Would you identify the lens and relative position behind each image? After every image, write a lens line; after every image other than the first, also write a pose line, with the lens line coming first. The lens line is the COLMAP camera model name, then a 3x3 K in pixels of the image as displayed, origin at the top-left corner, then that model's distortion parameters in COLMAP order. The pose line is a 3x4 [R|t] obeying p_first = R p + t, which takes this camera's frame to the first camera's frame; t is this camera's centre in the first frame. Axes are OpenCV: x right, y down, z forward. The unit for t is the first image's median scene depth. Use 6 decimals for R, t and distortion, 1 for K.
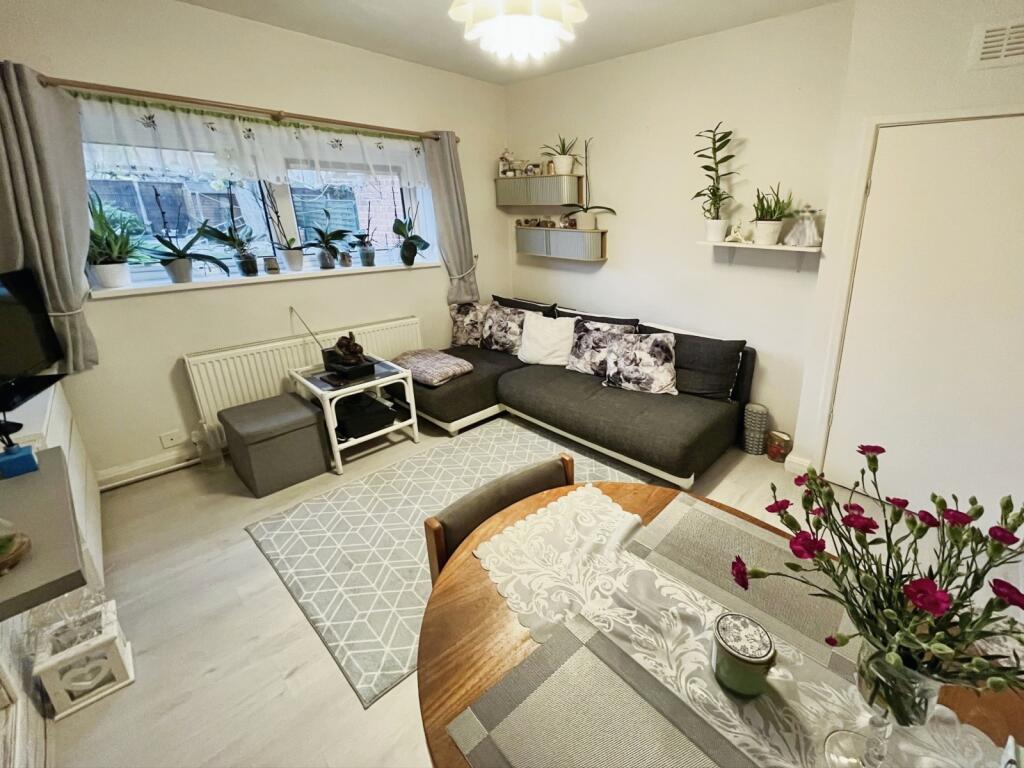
lens RADIAL K [[421.9, 0, 513.5], [0, 421.9, 383.4], [0, 0, 1]] dist [-0.002848, -0.000758]
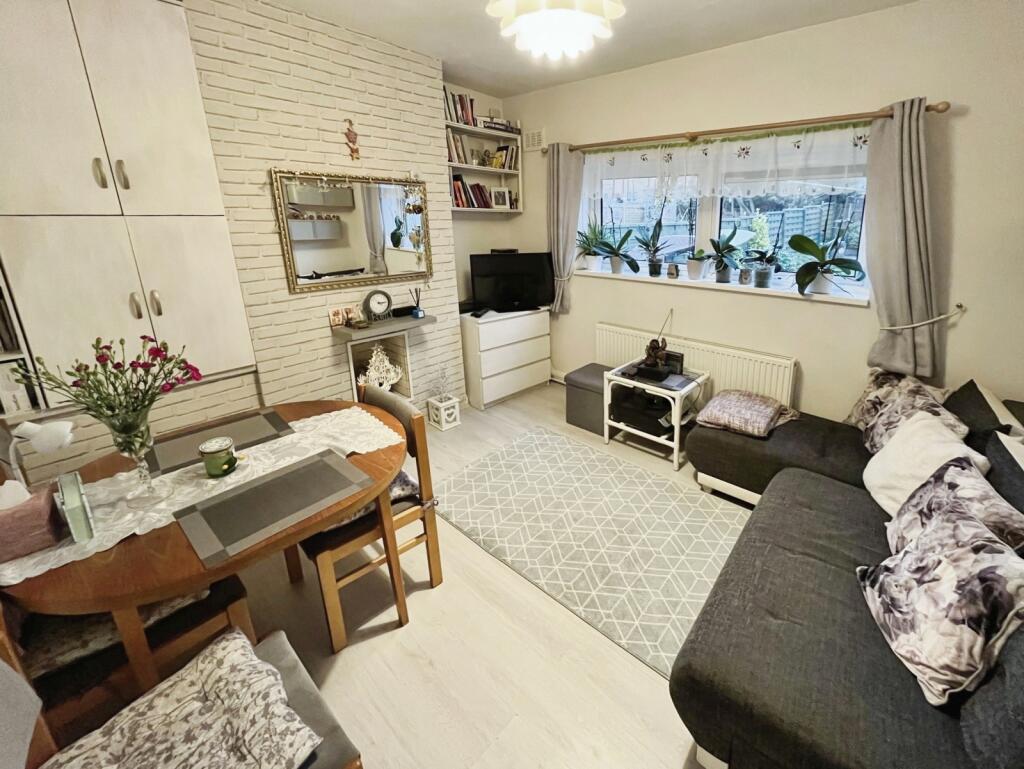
lens RADIAL K [[421.9, 0, 541.0], [0, 421.9, 427.0], [0, 0, 1]] dist [-0.002848, -0.000758]
pose [[0.065467, 0.433124, -0.898954, 0.608785], [-0.387664, 0.841161, 0.377047, -0.197839], [0.919473, 0.323808, 0.222975, 0.498054]]
